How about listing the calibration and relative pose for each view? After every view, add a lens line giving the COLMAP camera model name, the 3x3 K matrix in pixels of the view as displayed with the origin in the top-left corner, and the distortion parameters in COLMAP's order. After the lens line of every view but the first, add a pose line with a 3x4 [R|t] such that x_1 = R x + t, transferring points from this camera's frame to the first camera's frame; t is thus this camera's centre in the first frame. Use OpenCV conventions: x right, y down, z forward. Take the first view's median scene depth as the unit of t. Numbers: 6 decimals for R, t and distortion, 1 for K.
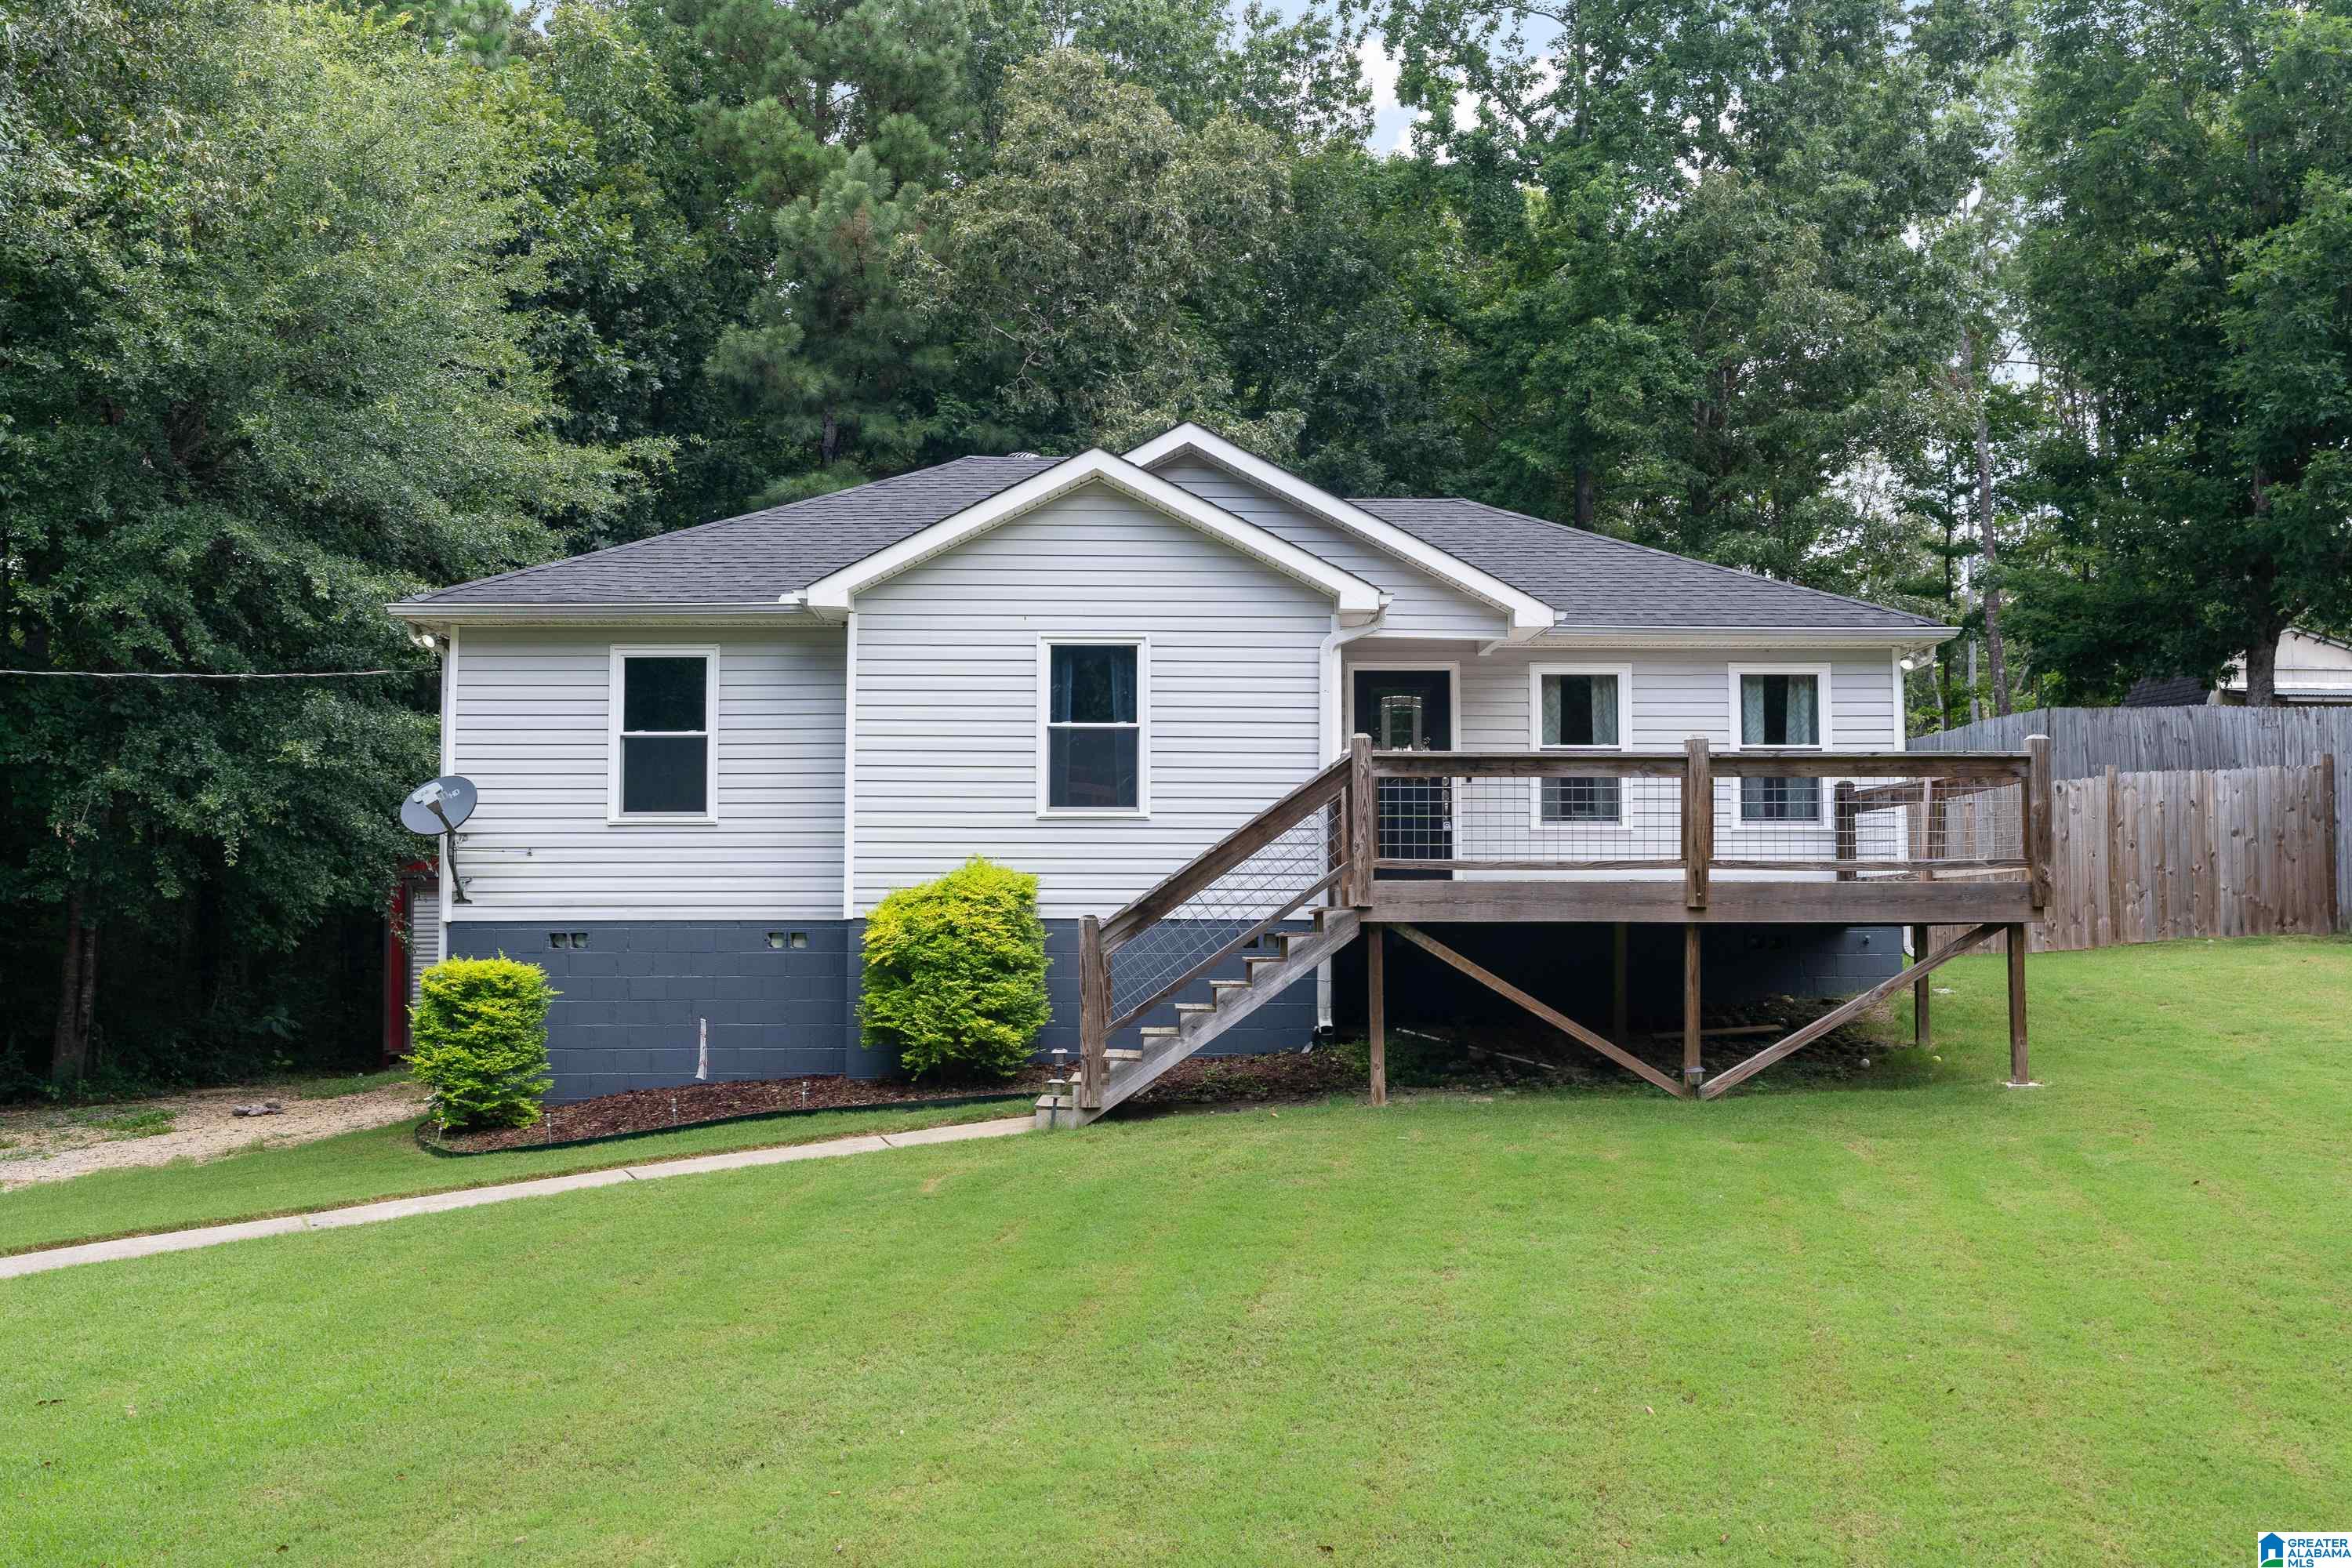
lens RADIAL K [[2265.3, 0, 1163.0], [0, 2265.3, 801.1], [0, 0, 1]] dist [0.003900, 0.000000]
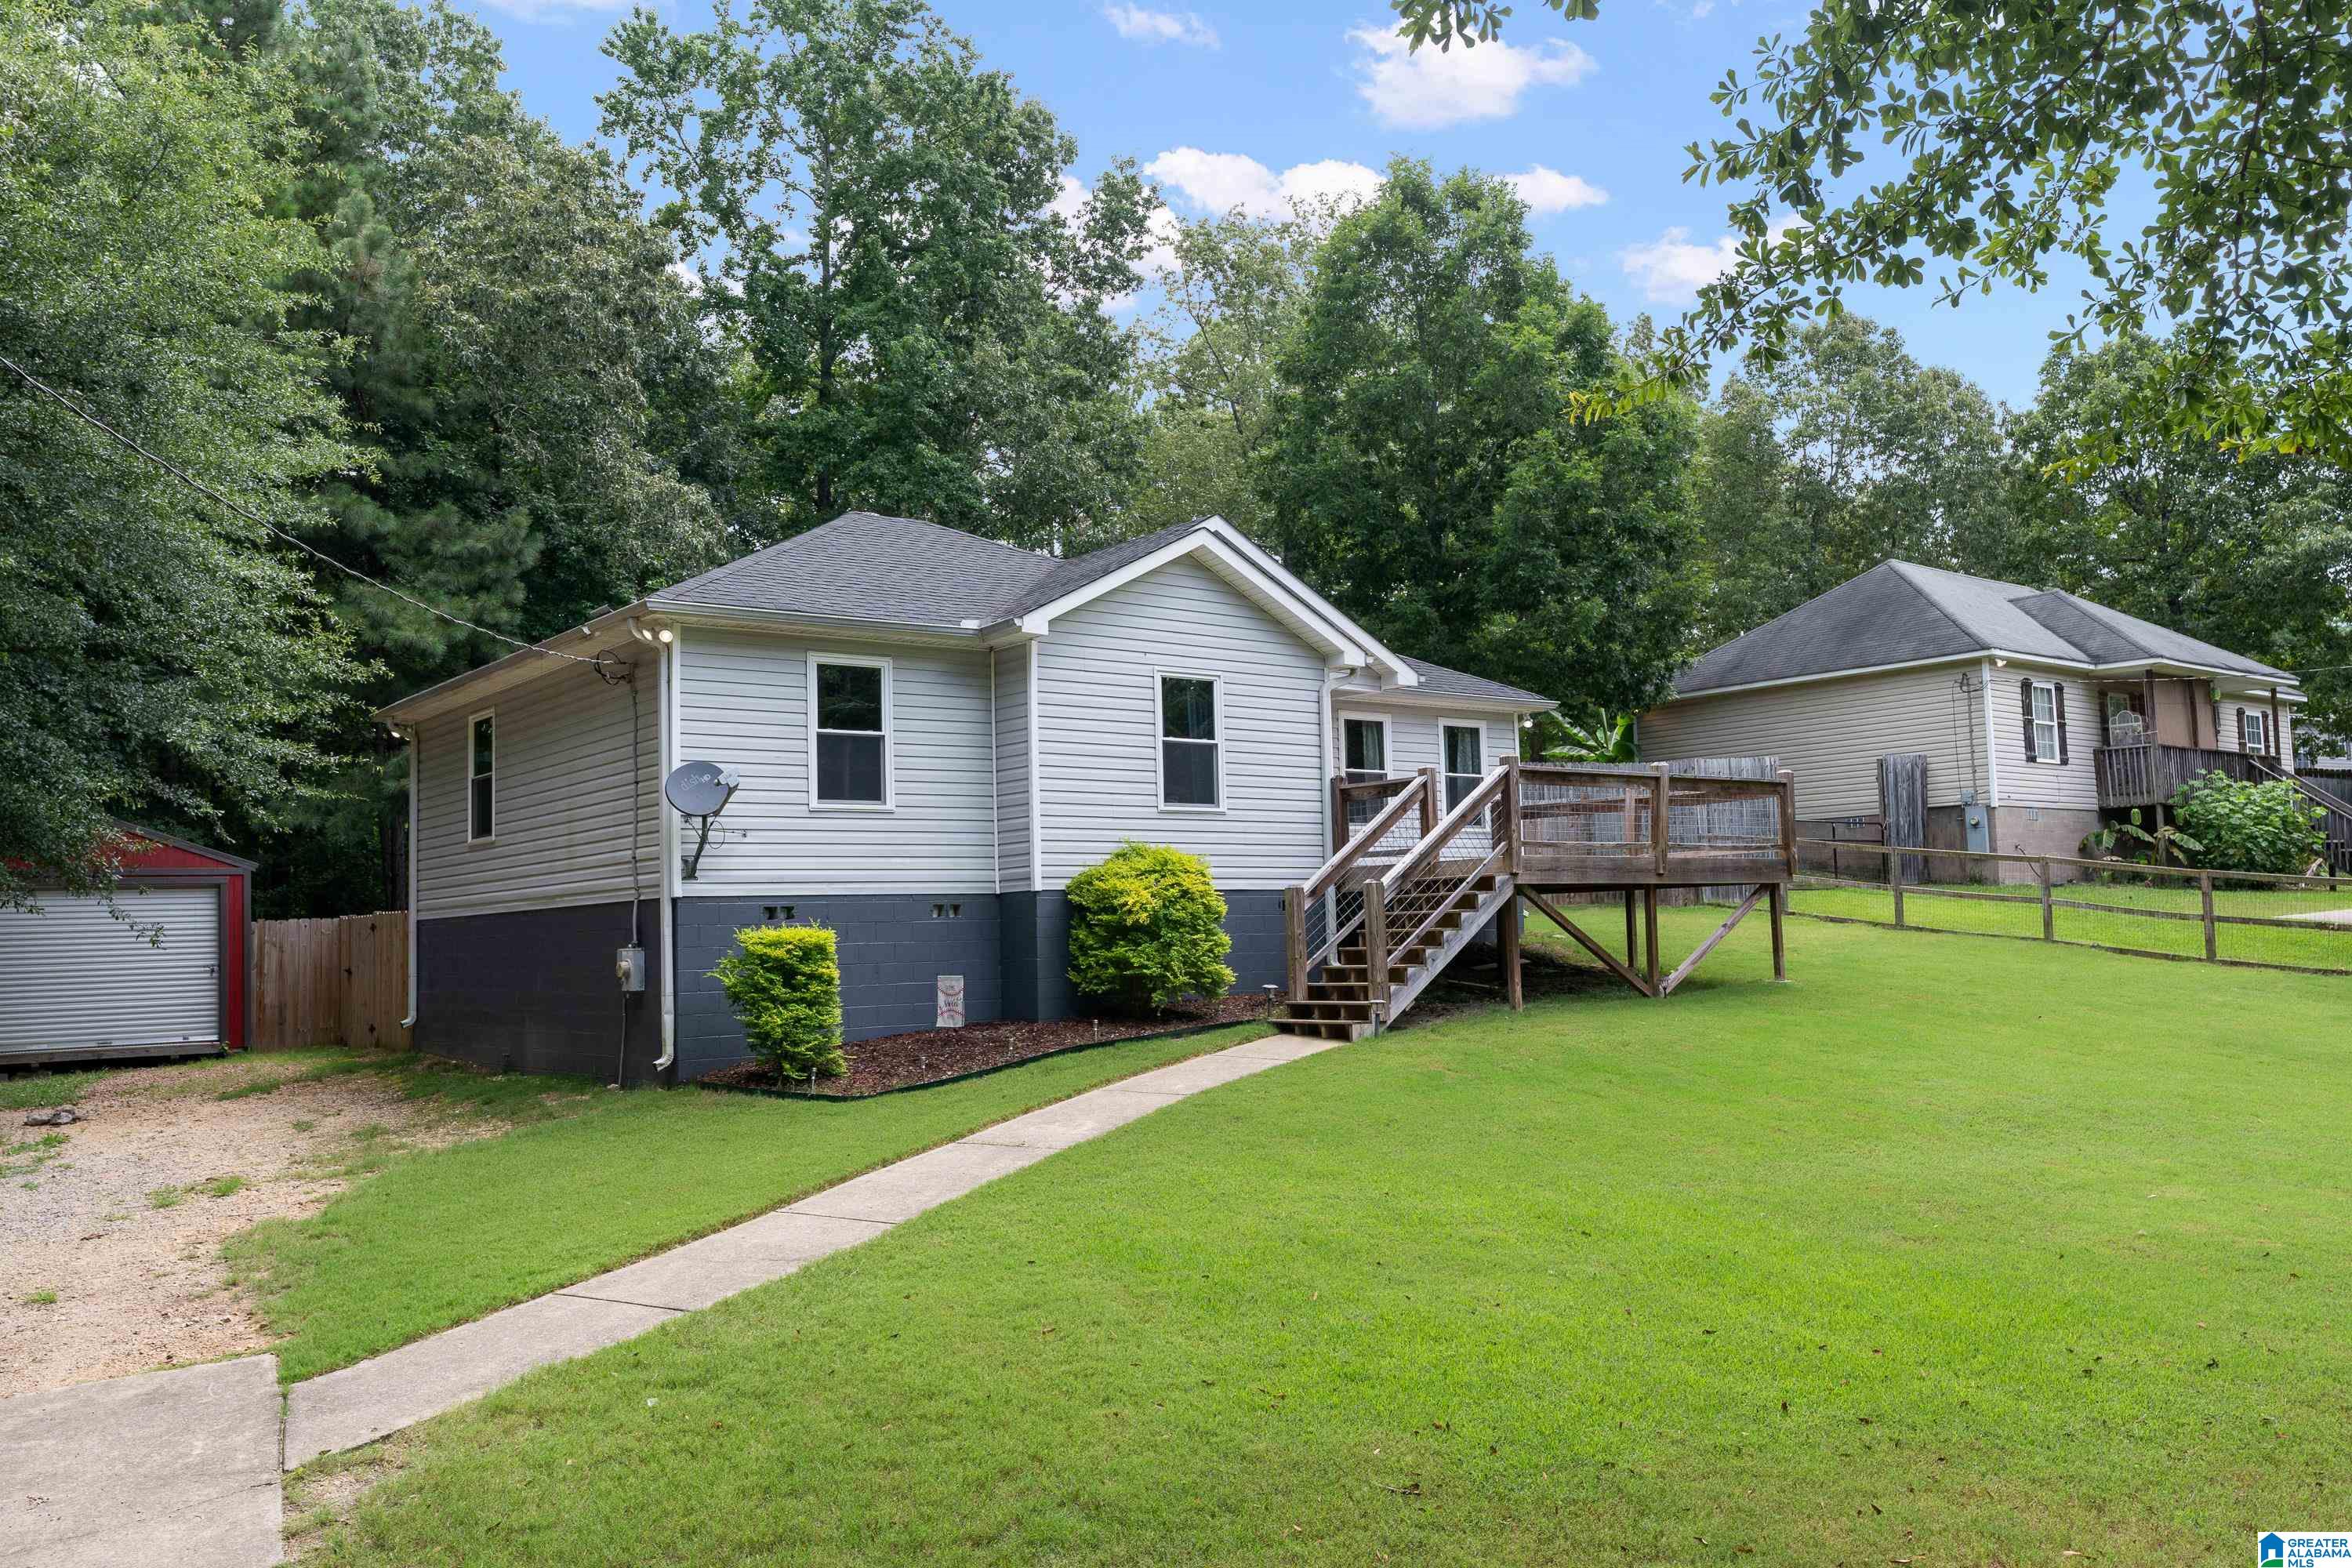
lens RADIAL K [[1886.7, 0, 1158.0], [0, 1886.7, 777.1], [0, 0, 1]] dist [0.012955, 0.005967]
pose [[0.799243, 0.031535, 0.600181, -0.668164], [-0.010778, 0.999214, -0.038149, 0.027607], [-0.600912, 0.024021, 0.798954, 0.140873]]
